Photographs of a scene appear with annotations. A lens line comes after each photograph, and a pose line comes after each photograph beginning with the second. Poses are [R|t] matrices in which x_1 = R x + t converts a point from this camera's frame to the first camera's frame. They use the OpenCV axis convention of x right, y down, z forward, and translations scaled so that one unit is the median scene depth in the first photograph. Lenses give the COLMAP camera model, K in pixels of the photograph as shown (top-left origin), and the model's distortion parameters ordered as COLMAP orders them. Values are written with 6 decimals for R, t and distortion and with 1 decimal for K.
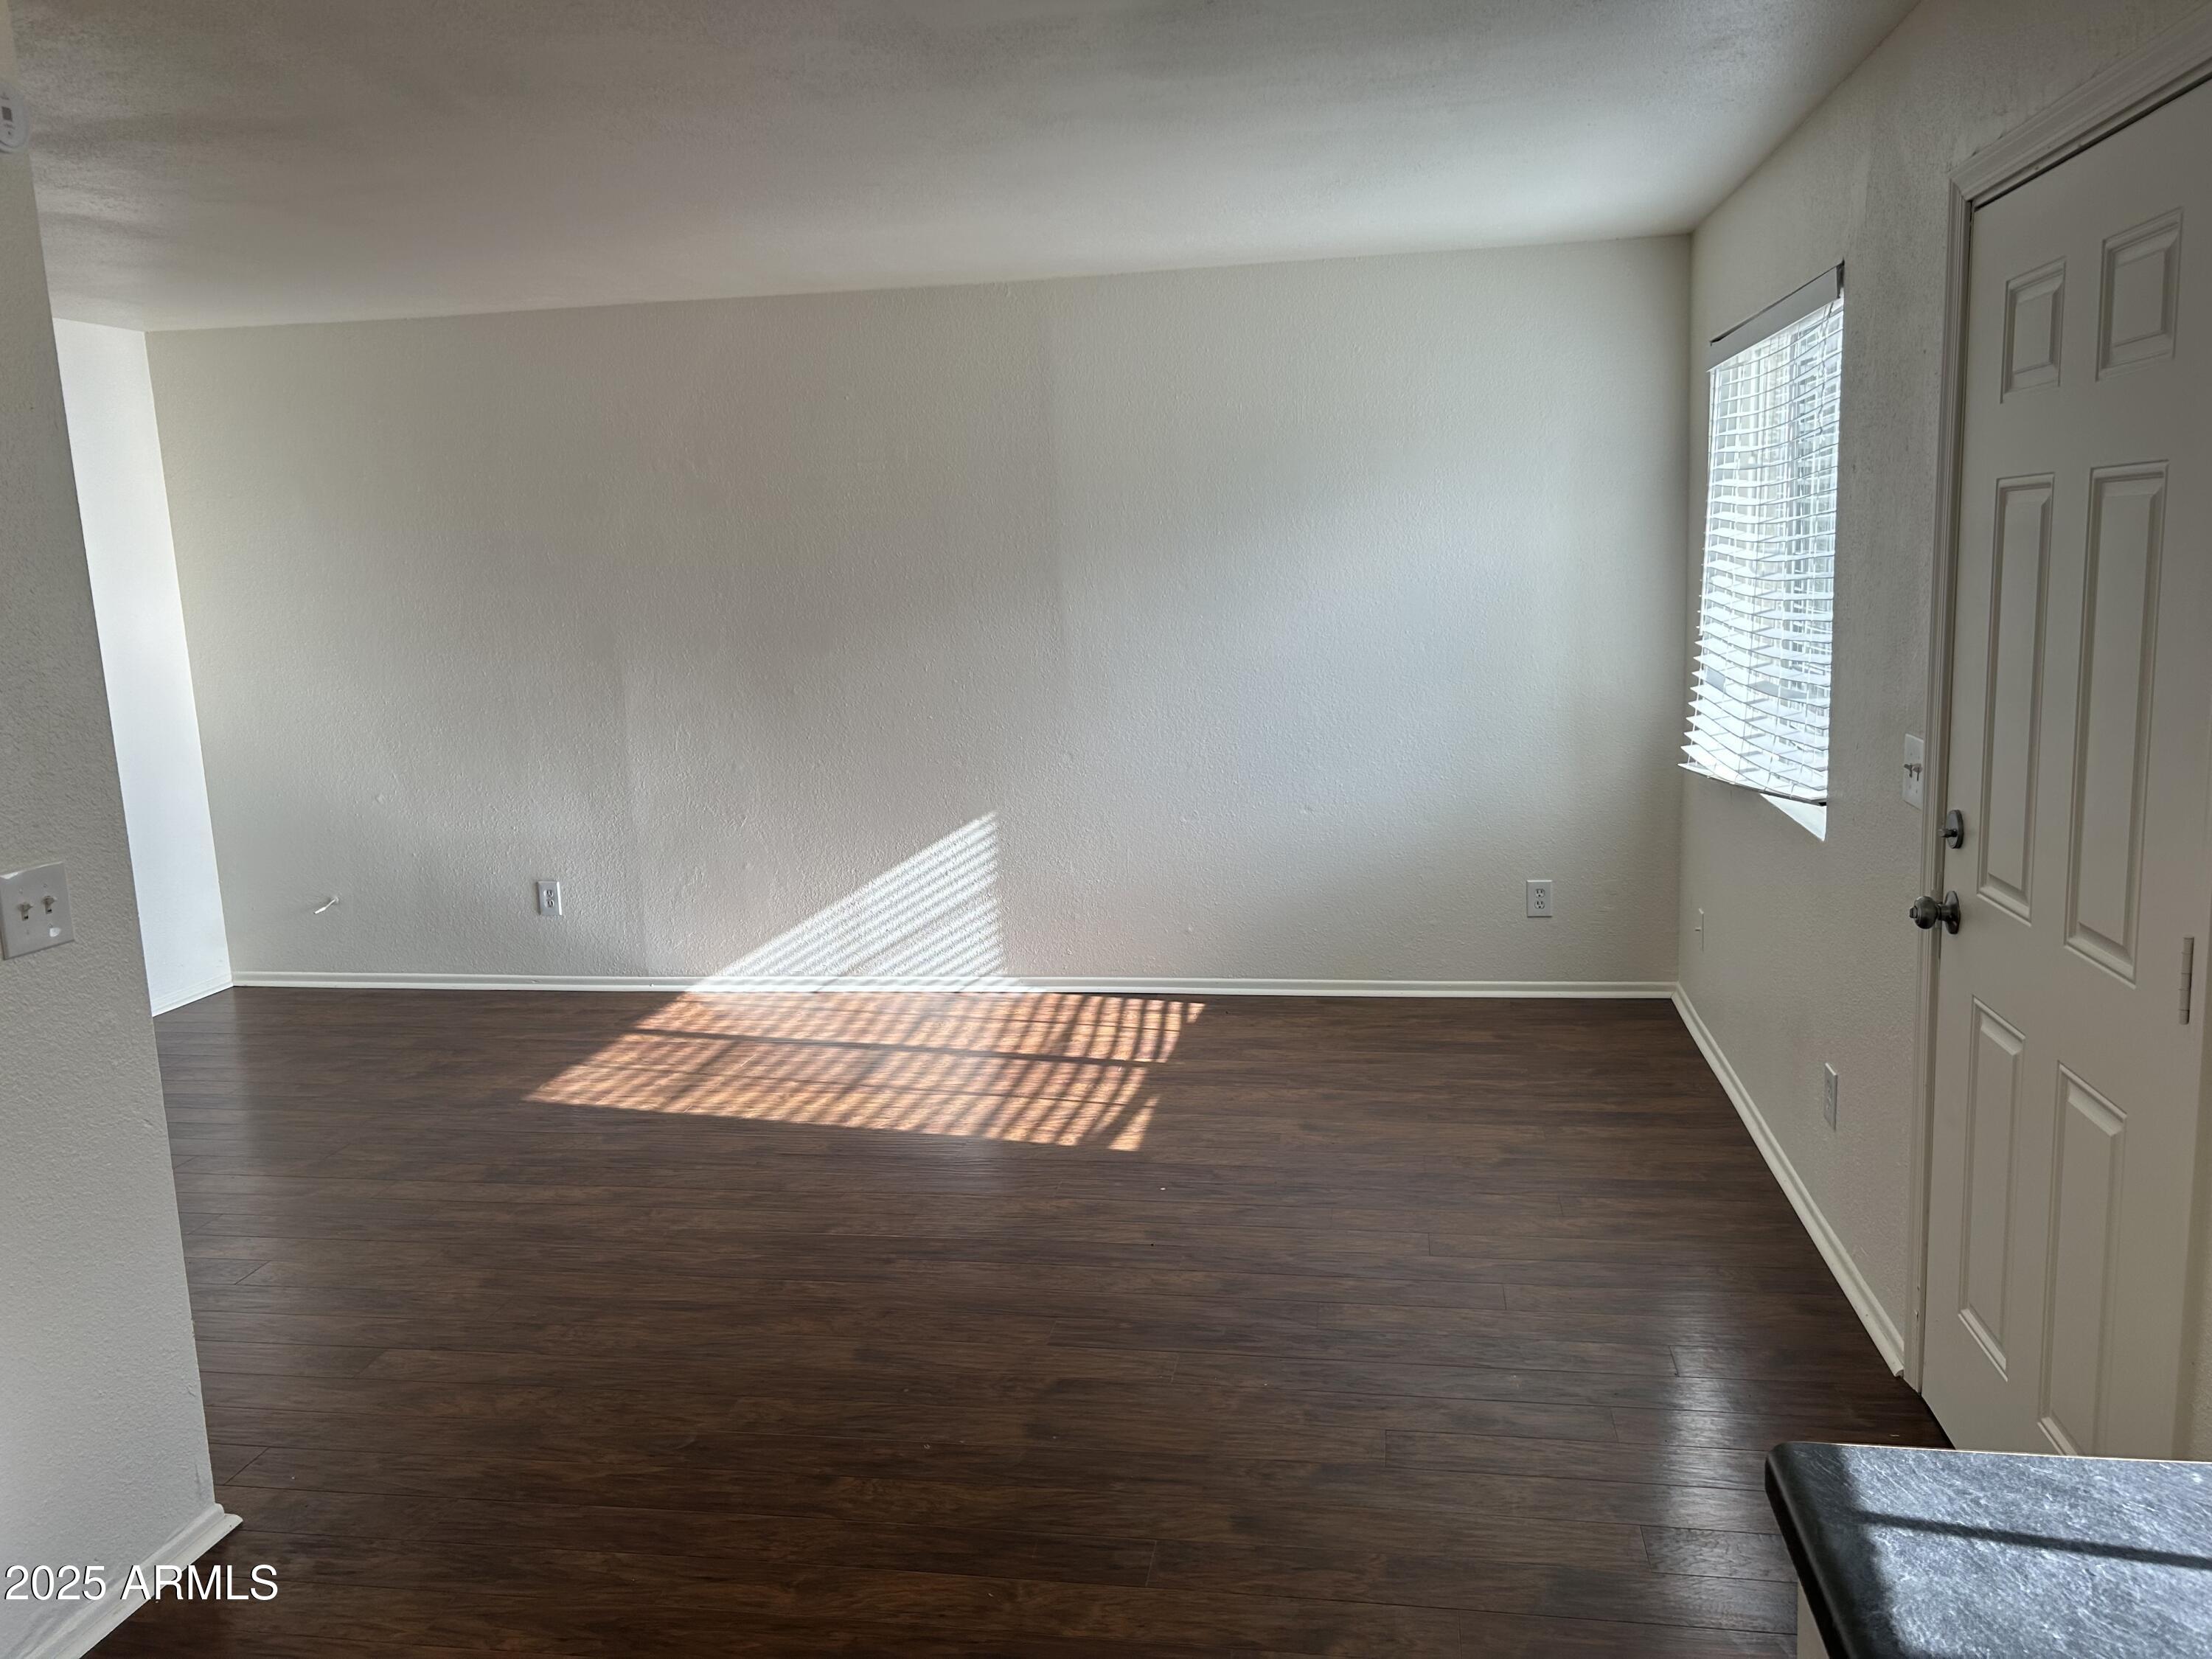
lens RADIAL K [[1647.8, 0, 1102.5], [0, 1647.8, 805.2], [0, 0, 1]] dist [0.101400, -0.046212]
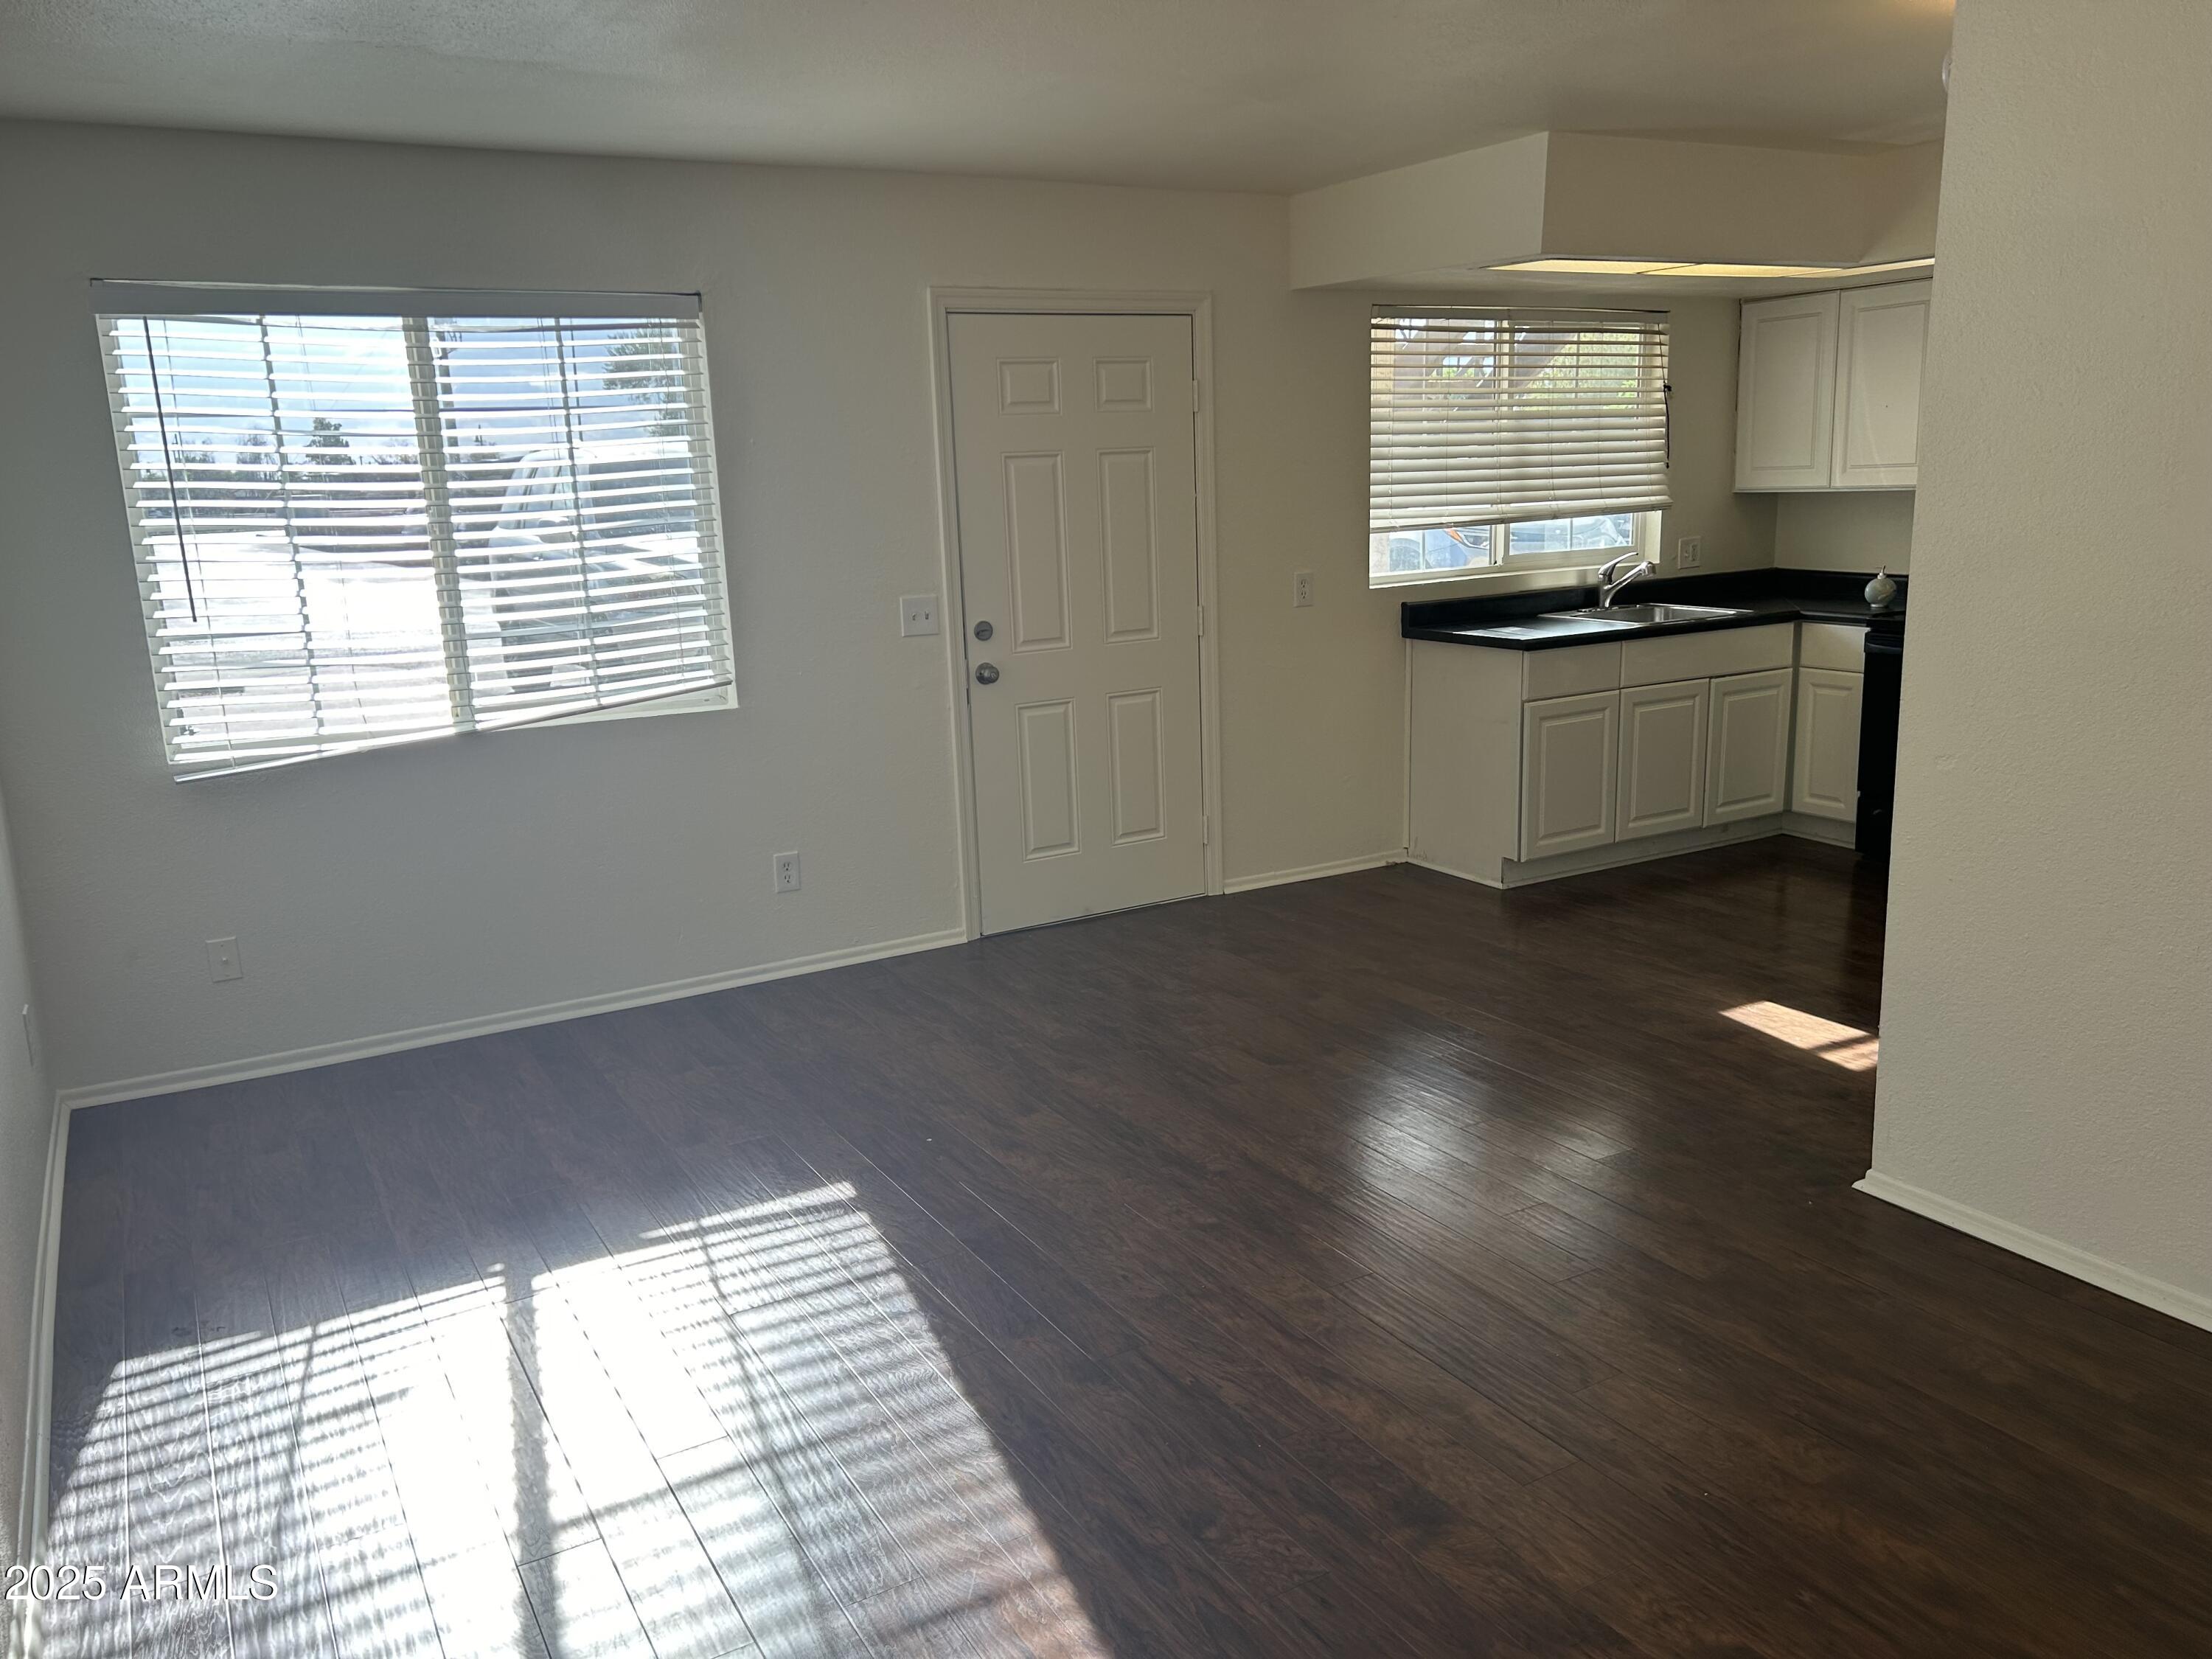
lens RADIAL K [[1686.3, 0, 1098.9], [0, 1686.3, 839.1], [0, 0, 1]] dist [0.073078, -0.061601]
pose [[-0.636916, -0.109457, 0.763123, -0.651884], [0.175931, 0.943113, 0.282109, -0.168213], [-0.750590, 0.313937, -0.581427, 1.235196]]
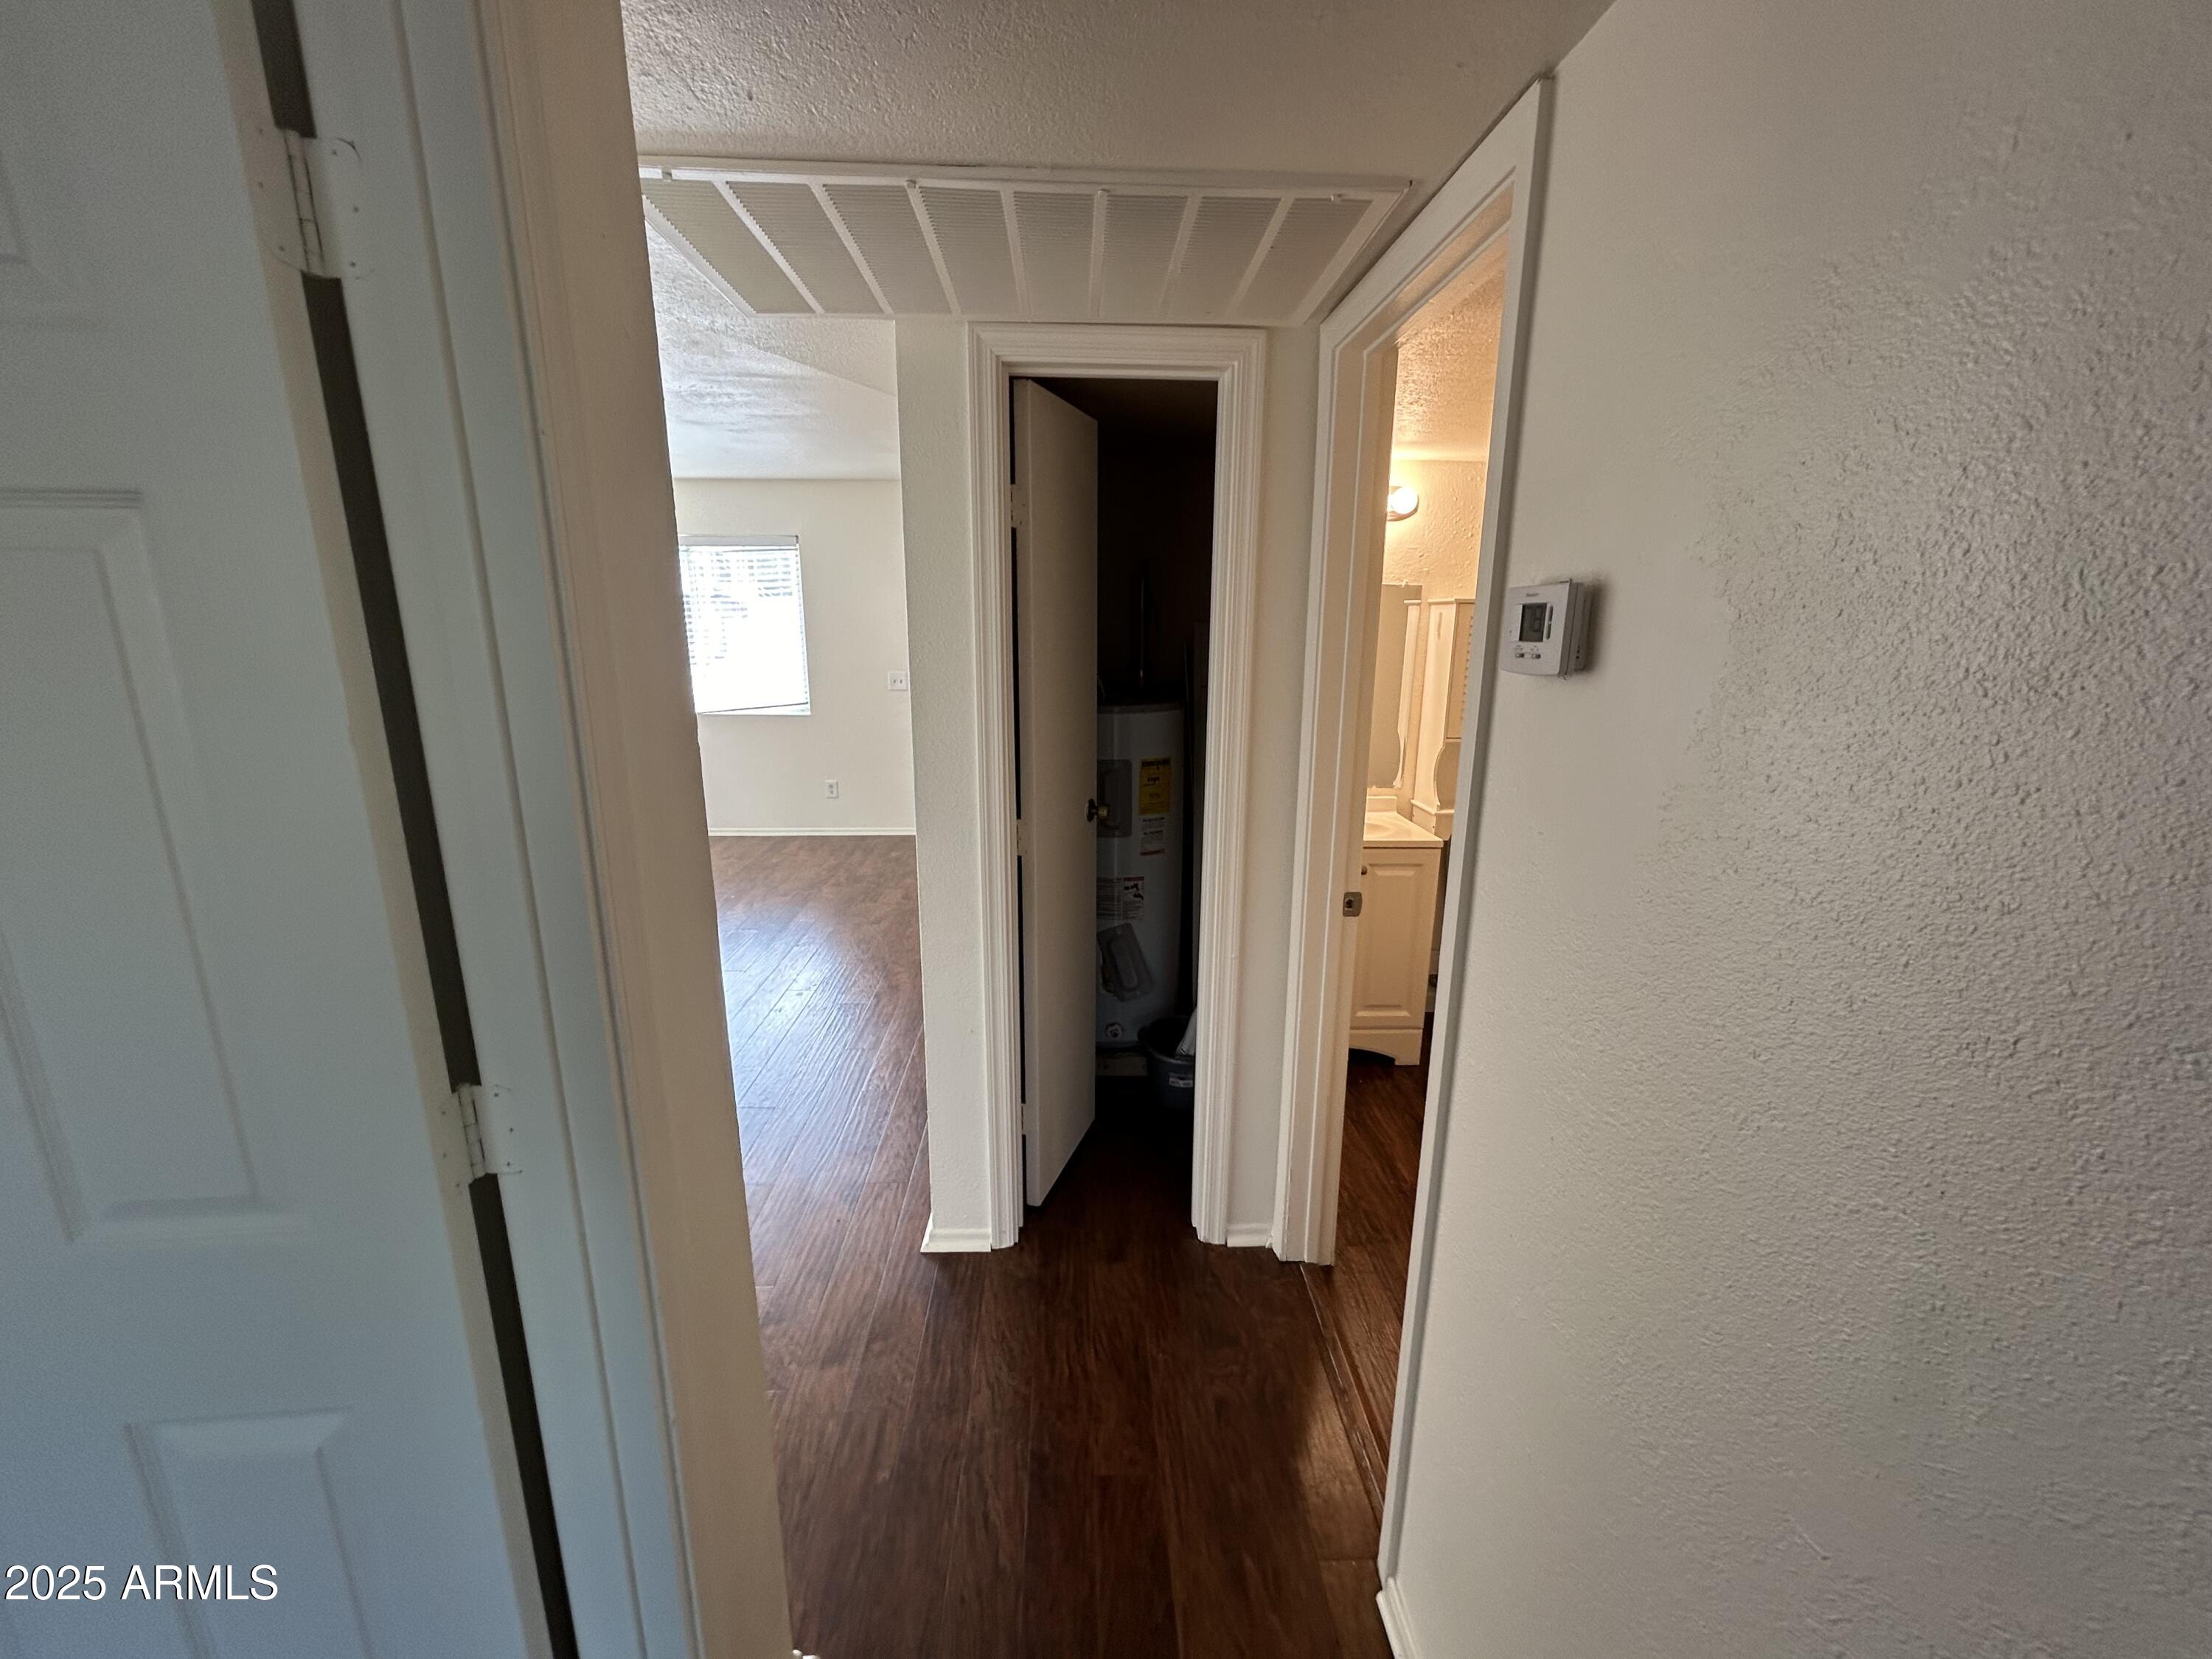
lens RADIAL K [[893.2, 0, 1112.7], [0, 893.2, 825.5], [0, 0, 1]] dist [0.000901, 0.000187]
pose [[-0.220299, -0.186073, 0.957520, -1.059981], [0.145888, 0.964310, 0.220958, -0.049412], [-0.964461, 0.188368, -0.185291, 0.599960]]
